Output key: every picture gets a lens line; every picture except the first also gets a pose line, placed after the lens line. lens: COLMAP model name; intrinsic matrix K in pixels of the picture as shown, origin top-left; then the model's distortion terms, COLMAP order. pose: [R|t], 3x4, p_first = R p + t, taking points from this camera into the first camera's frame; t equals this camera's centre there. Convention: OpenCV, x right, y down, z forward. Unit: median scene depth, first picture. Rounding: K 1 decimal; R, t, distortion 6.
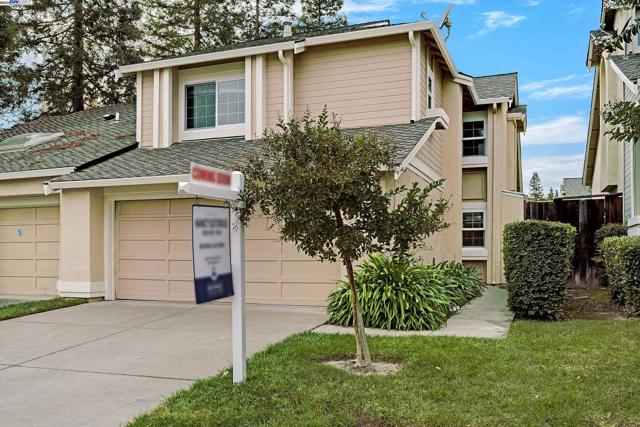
lens RADIAL K [[514.1, 0, 319.8], [0, 514.1, 218.4], [0, 0, 1]] dist [-0.018271, -0.002015]
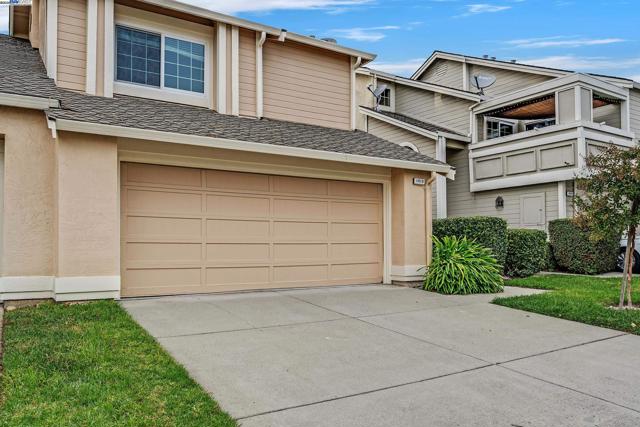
lens RADIAL K [[438.9, 0, 322.7], [0, 438.9, 212.0], [0, 0, 1]] dist [0.005577, -0.008919]
pose [[0.657381, 0.054502, 0.751585, -0.612510], [-0.051921, 0.998287, -0.026979, 0.035393], [-0.751767, -0.021288, 0.659085, 0.345177]]
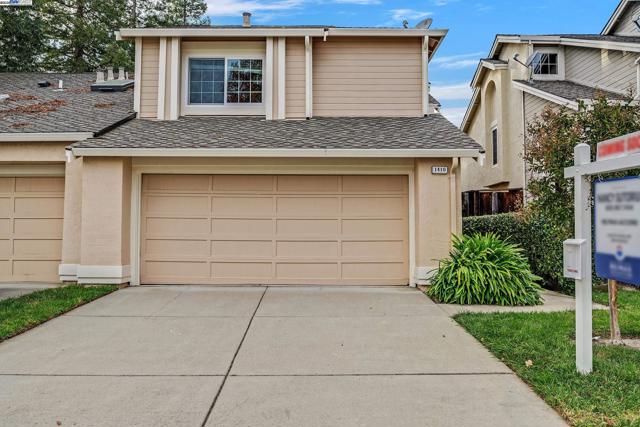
lens RADIAL K [[453.8, 0, 327.6], [0, 453.8, 187.8], [0, 0, 1]] dist [-0.022716, 0.001972]
pose [[0.945895, 0.038747, 0.322150, -0.315263], [-0.026898, 0.998791, -0.041153, 0.012848], [-0.323355, 0.030262, 0.945794, 0.135731]]
